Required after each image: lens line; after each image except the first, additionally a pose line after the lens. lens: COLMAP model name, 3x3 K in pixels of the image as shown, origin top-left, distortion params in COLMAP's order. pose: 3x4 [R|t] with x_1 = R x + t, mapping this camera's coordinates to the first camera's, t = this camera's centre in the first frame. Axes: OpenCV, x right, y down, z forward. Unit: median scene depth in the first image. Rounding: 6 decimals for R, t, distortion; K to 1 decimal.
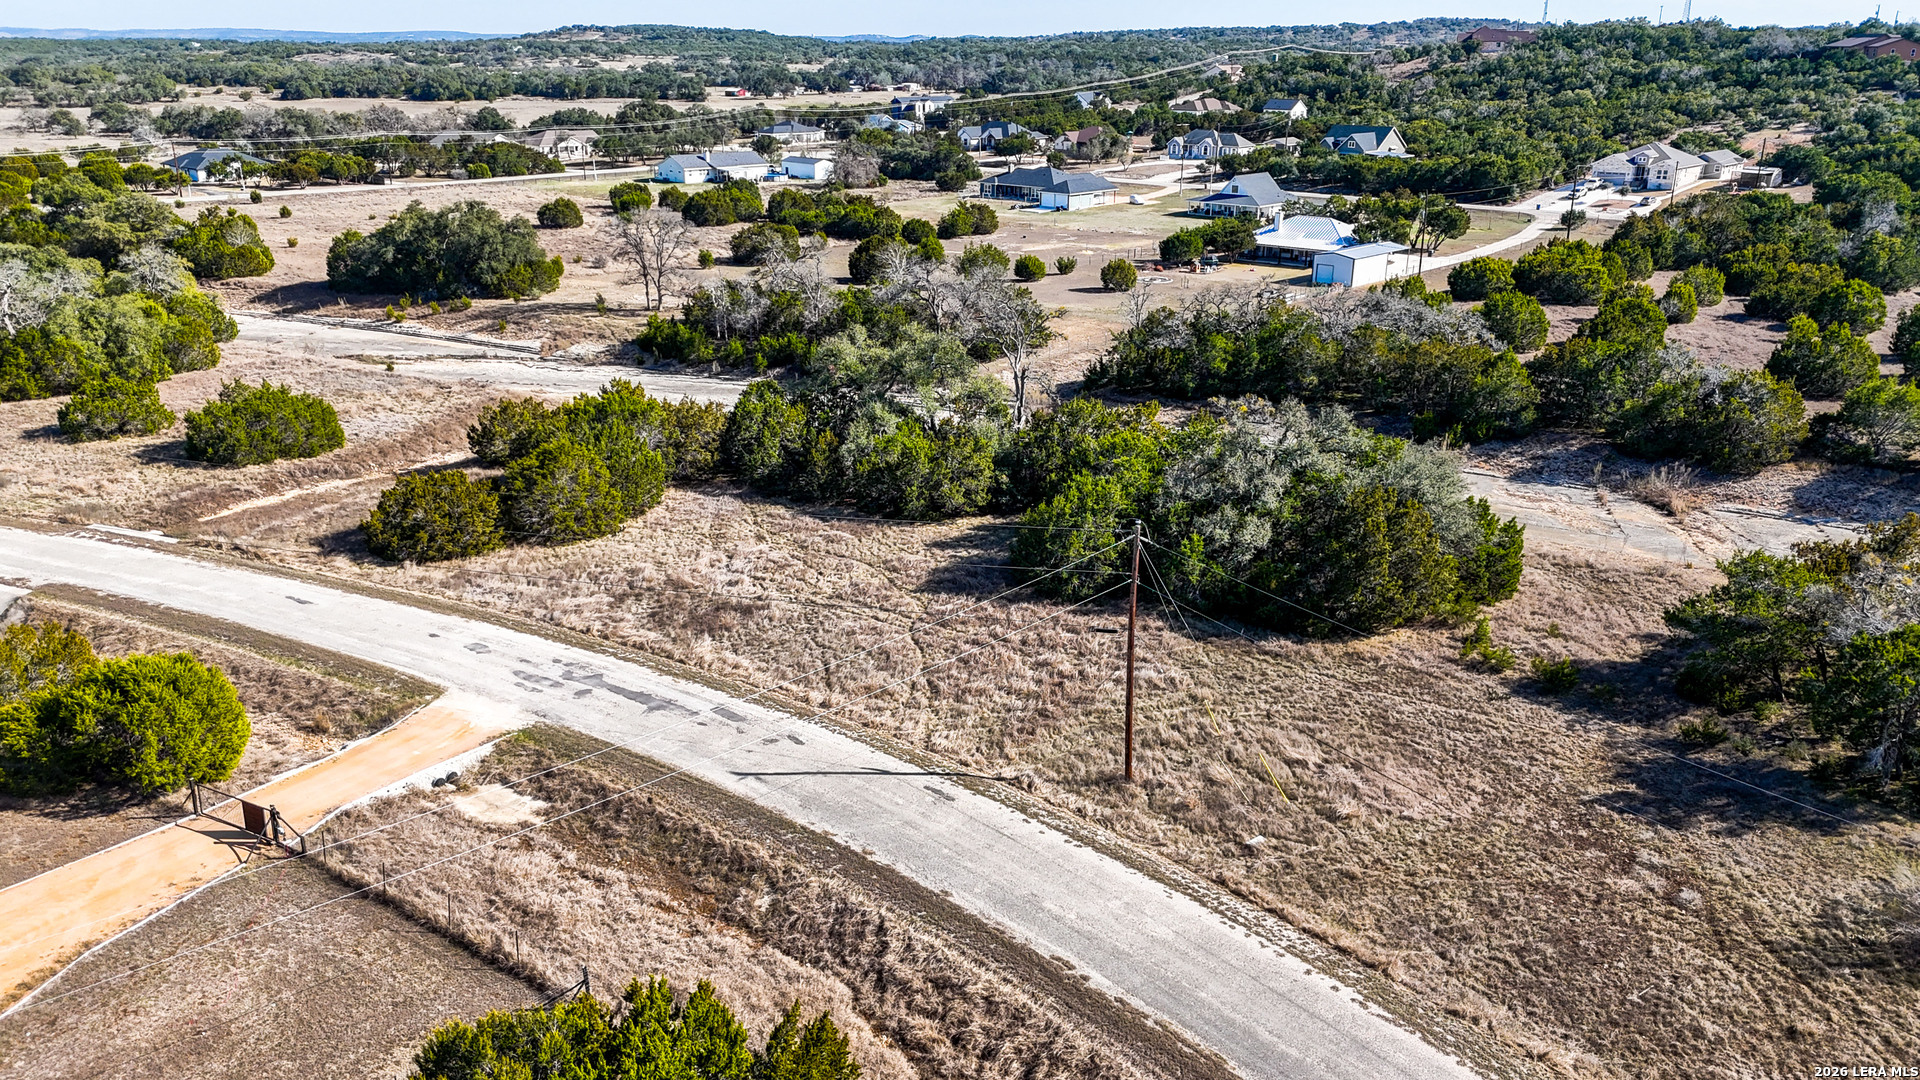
lens RADIAL K [[1415.8, 0, 967.7], [0, 1415.8, 537.9], [0, 0, 1]] dist [0.061278, -0.048668]
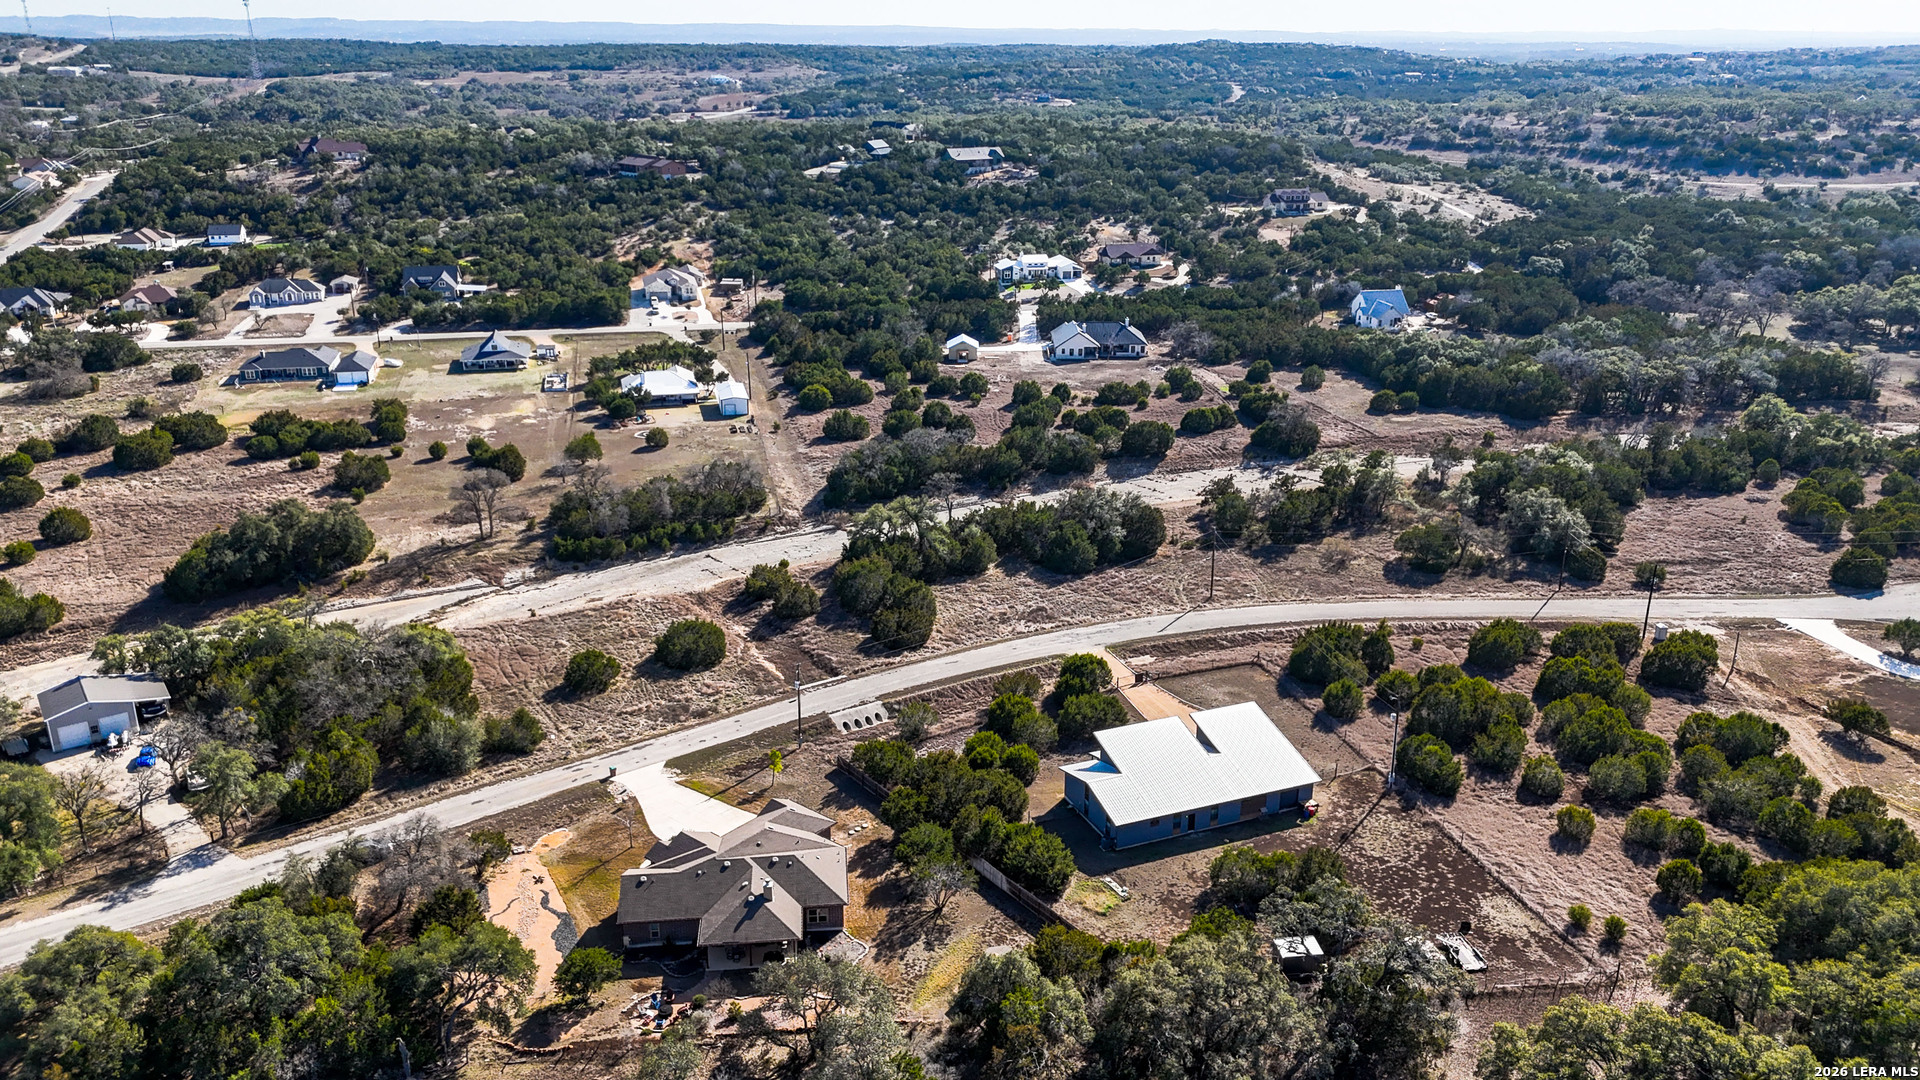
lens RADIAL K [[1409.8, 0, 965.3], [0, 1409.8, 542.1], [0, 0, 1]] dist [0.084622, -0.088568]
pose [[0.548880, -0.287099, 0.785051, -1.785032], [0.268563, 0.949943, 0.159631, -0.418621], [-0.791584, 0.123218, 0.598509, -0.413803]]
